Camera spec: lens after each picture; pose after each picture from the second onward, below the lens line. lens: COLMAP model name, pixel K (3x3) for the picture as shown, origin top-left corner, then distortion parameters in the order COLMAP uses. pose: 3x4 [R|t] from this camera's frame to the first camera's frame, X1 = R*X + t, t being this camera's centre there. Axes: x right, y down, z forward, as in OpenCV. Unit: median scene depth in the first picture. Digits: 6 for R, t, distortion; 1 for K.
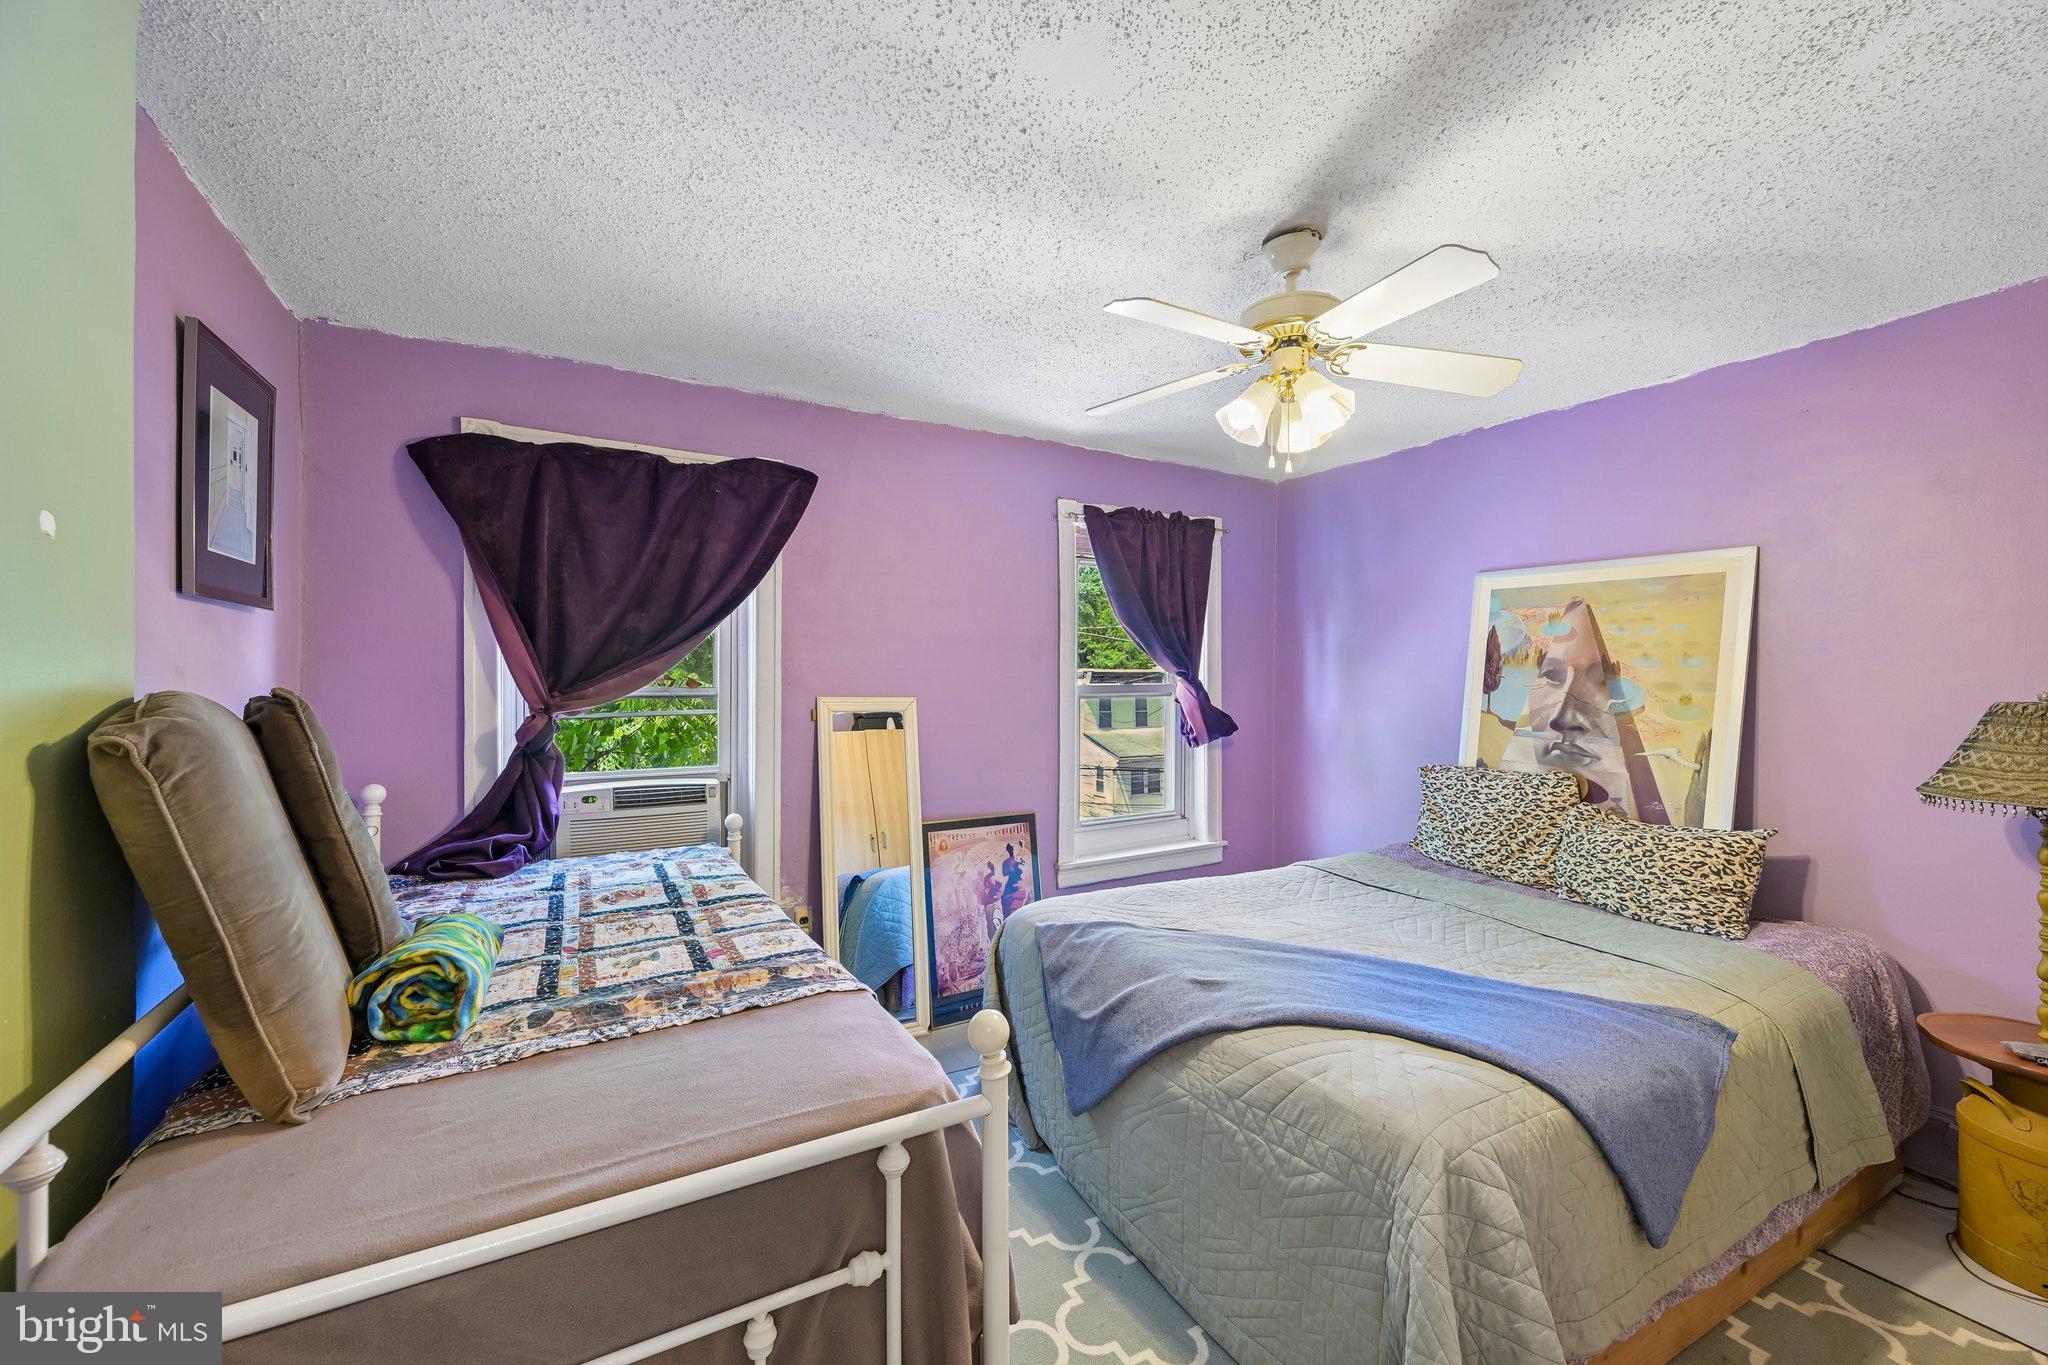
lens RADIAL K [[802.7, 0, 1024.0], [0, 802.7, 682.5], [0, 0, 1]] dist [0.001741, -0.000124]
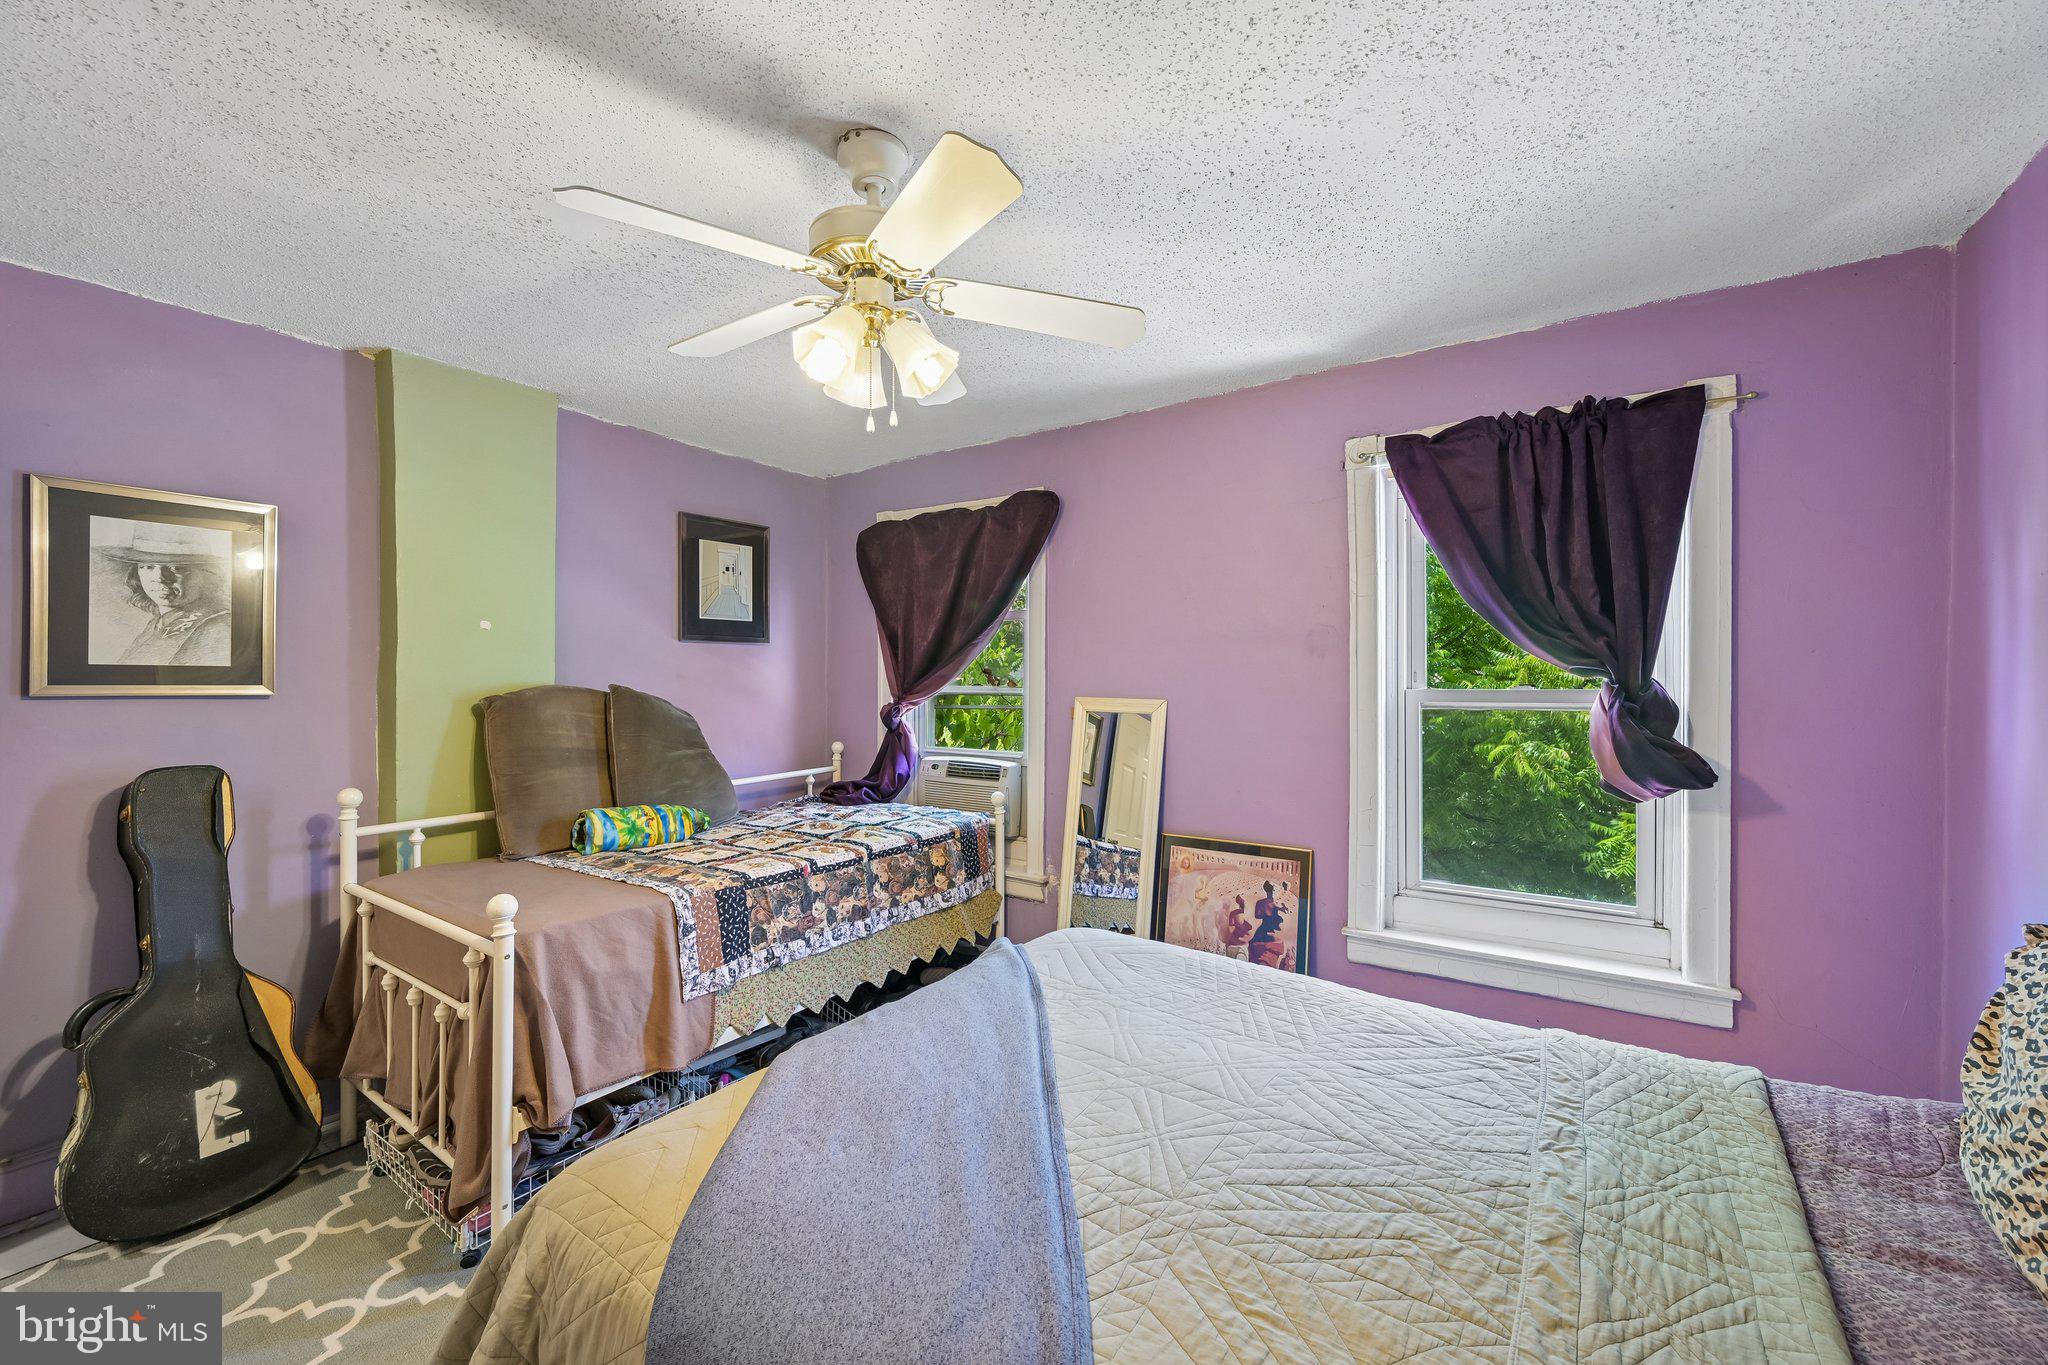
lens RADIAL K [[802.7, 0, 1024.0], [0, 802.7, 682.5], [0, 0, 1]] dist [0.001741, -0.000124]
pose [[0.437554, 0.004231, -0.899182, 0.627134], [-0.004409, 0.999987, 0.002559, -0.003450], [0.899181, 0.002845, 0.437567, 0.429383]]
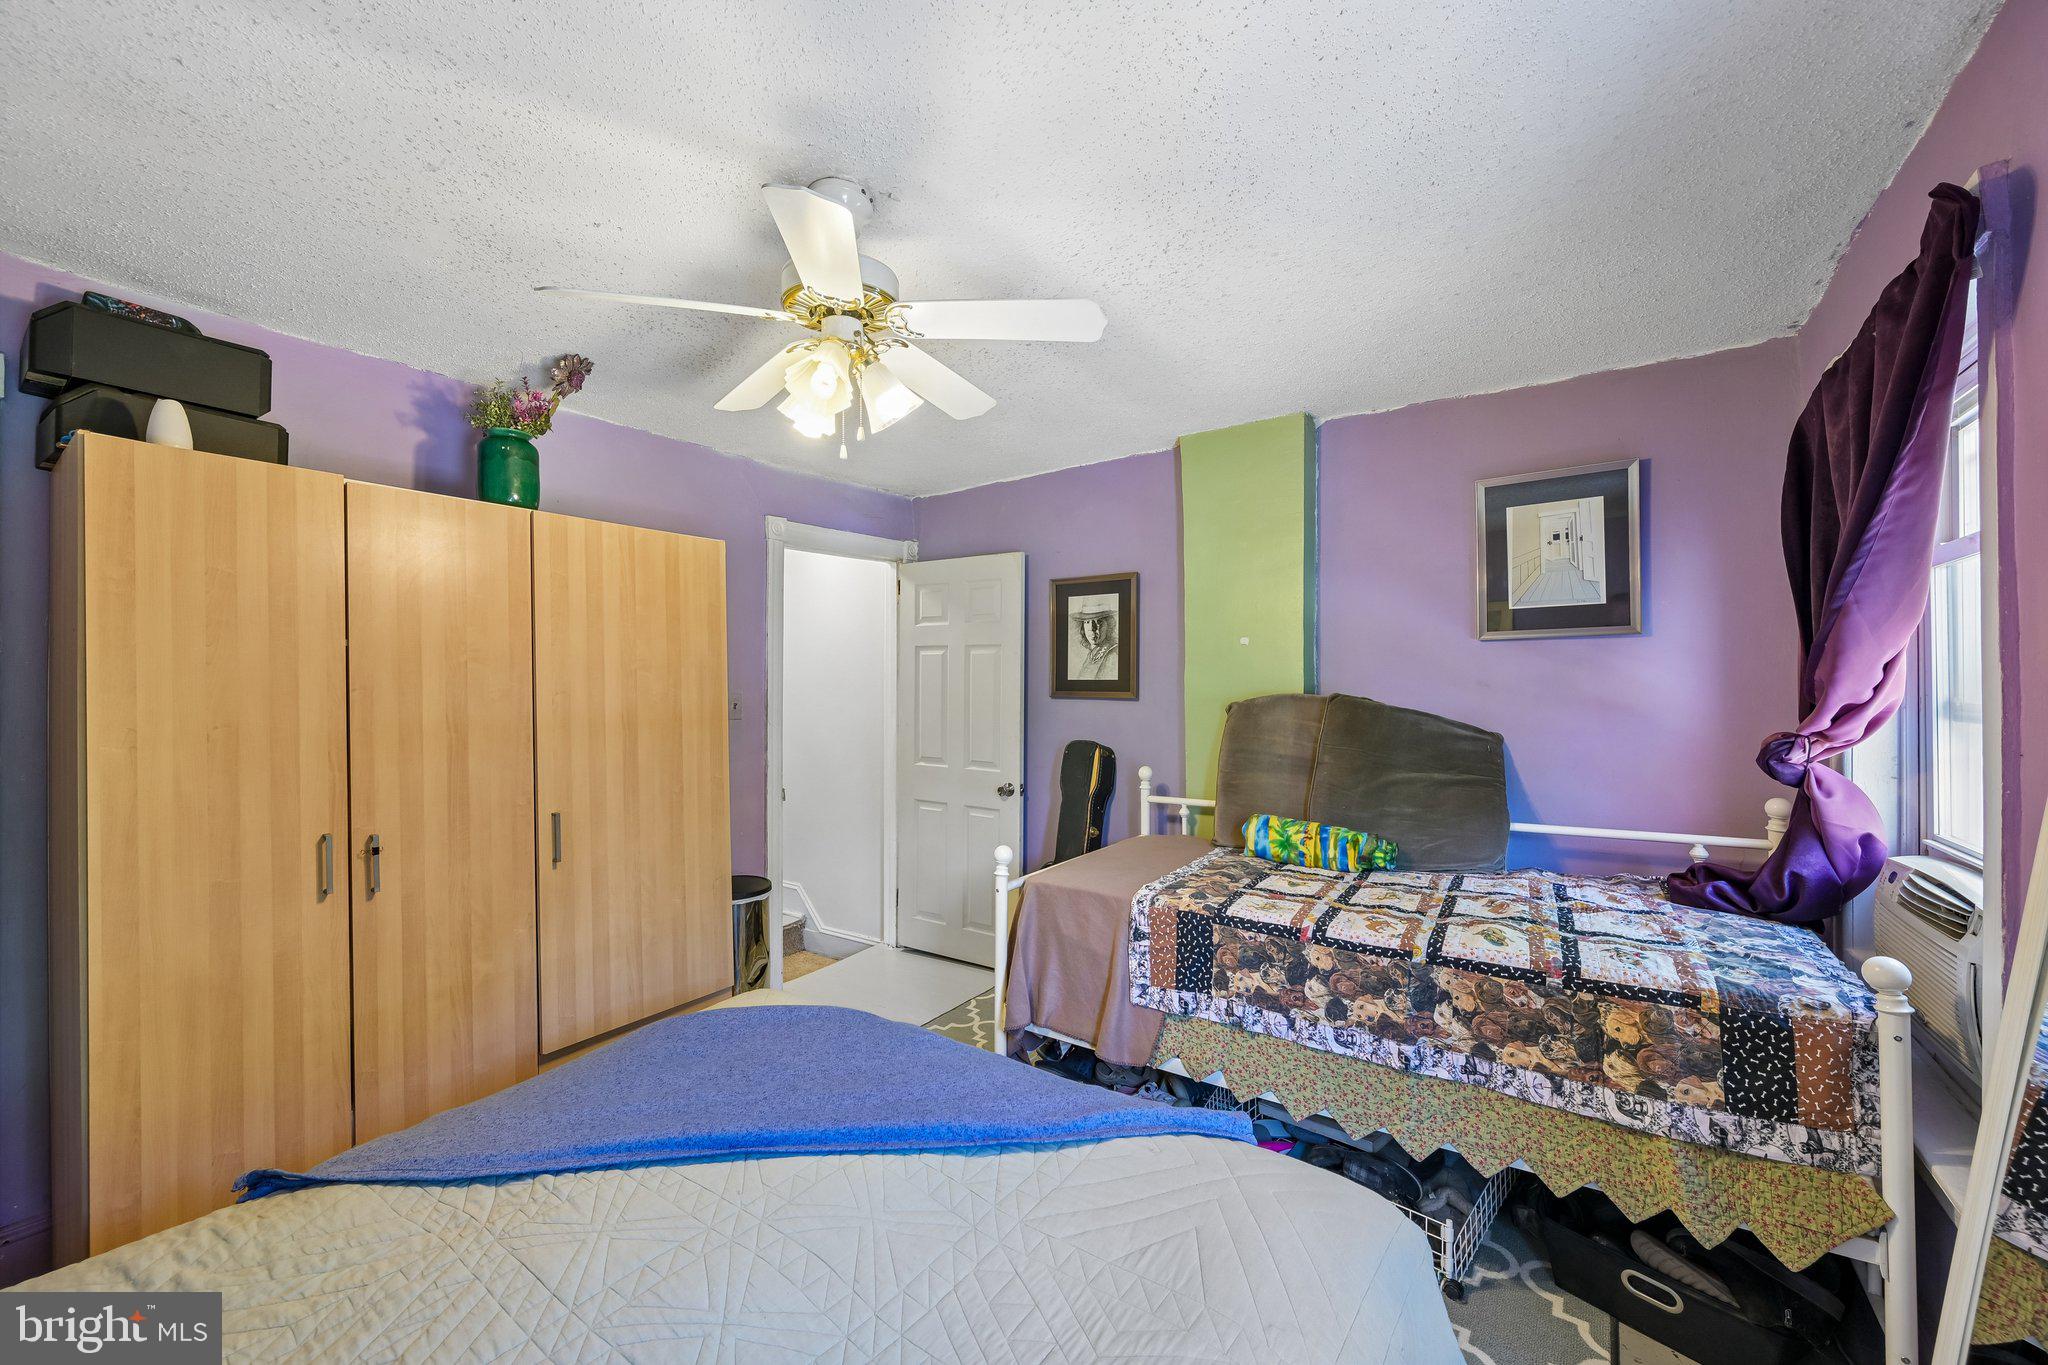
lens RADIAL K [[802.7, 0, 1024.0], [0, 802.7, 682.5], [0, 0, 1]] dist [0.001741, -0.000124]
pose [[-0.898742, -0.000530, -0.438478, 0.294487], [0.000082, 0.999999, -0.001377, -0.007397], [0.438478, -0.001274, -0.898741, 1.030348]]
